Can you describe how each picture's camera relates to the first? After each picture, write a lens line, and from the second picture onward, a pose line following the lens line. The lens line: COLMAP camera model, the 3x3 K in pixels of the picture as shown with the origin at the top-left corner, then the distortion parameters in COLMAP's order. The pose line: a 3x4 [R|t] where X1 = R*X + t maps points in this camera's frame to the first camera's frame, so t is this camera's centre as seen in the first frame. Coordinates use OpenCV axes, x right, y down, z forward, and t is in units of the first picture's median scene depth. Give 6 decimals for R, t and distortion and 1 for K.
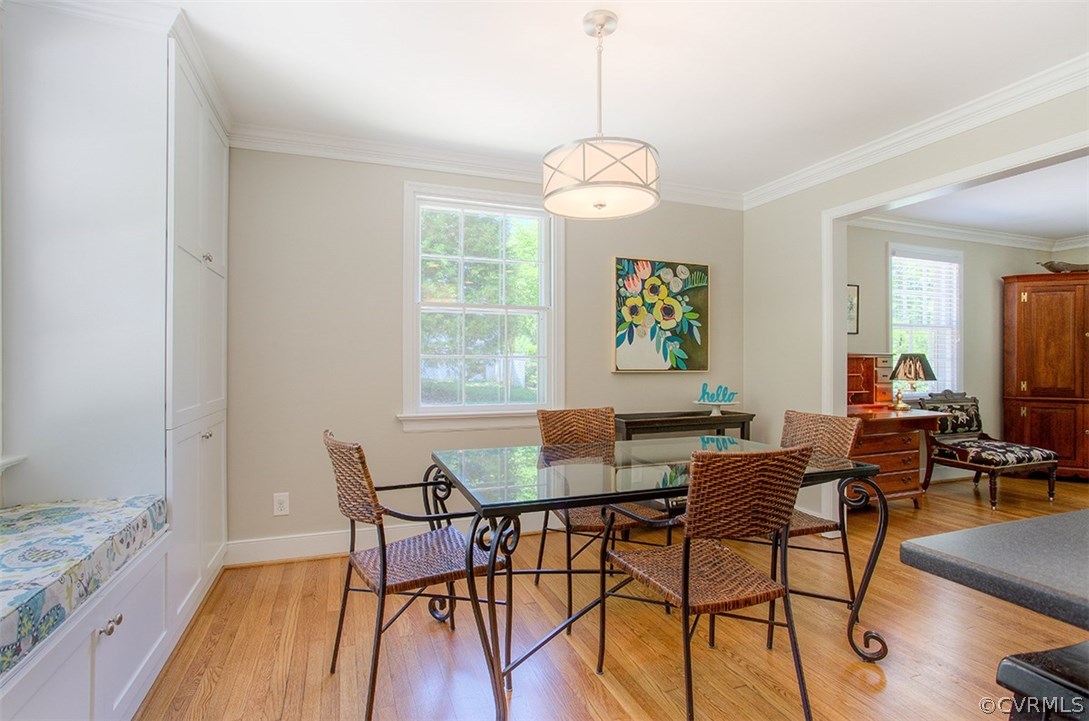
lens RADIAL K [[536.1, 0, 543.6], [0, 536.1, 358.9], [0, 0, 1]] dist [-0.038587, 0.020135]
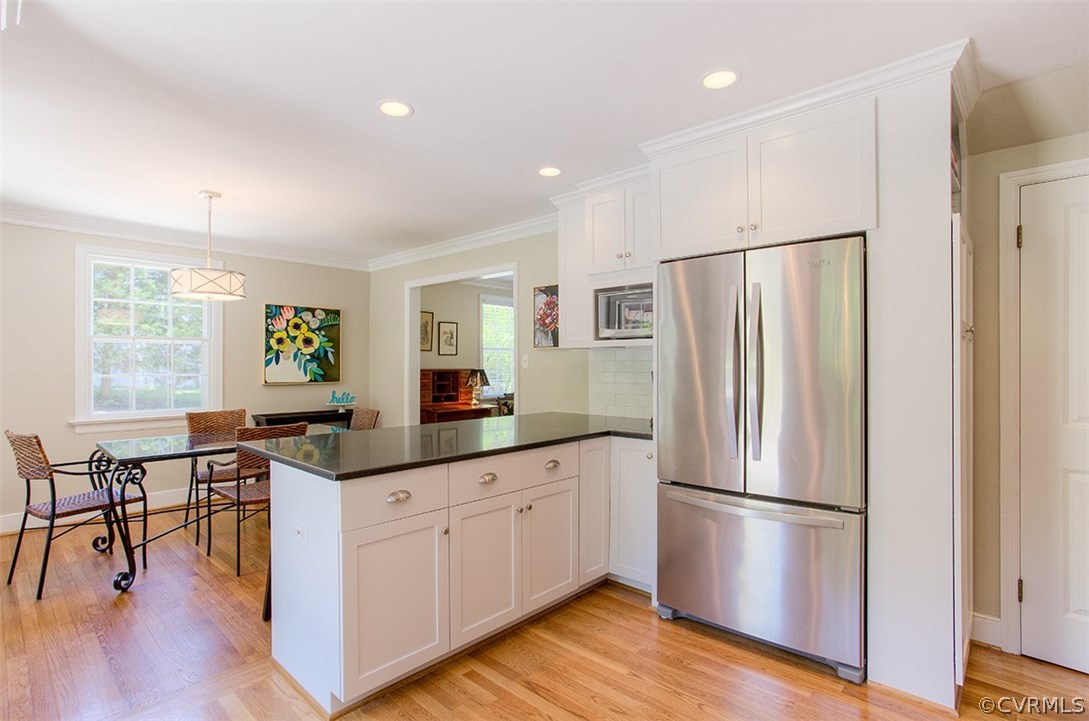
lens RADIAL K [[536.1, 0, 541.7], [0, 536.1, 354.6], [0, 0, 1]] dist [-0.038587, 0.020135]
pose [[0.900393, 0.003490, 0.435064, 0.177451], [0.002681, 0.999904, -0.013569, -0.032698], [-0.435070, 0.013384, 0.900297, -0.575136]]
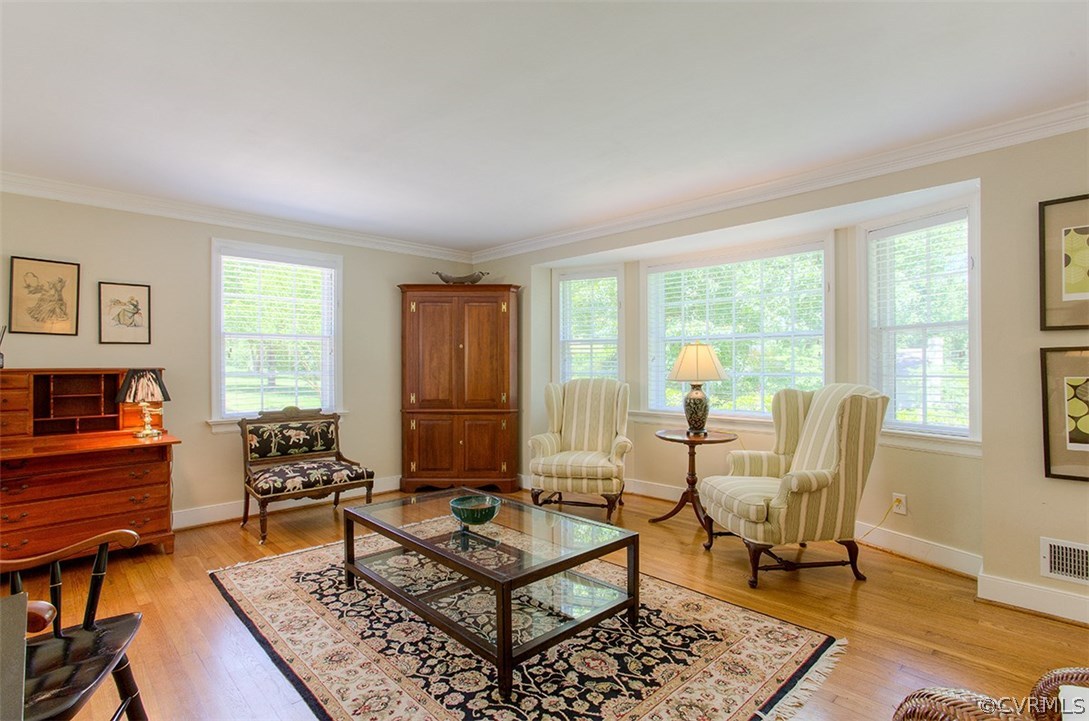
lens RADIAL K [[536.1, 0, 537.1], [0, 536.1, 359.6], [0, 0, 1]] dist [-0.038587, 0.020135]
pose [[0.919420, -0.003944, 0.393257, 0.994532], [0.008238, 0.999923, -0.009230, -0.012255], [-0.393191, 0.011726, 0.919382, -0.002522]]
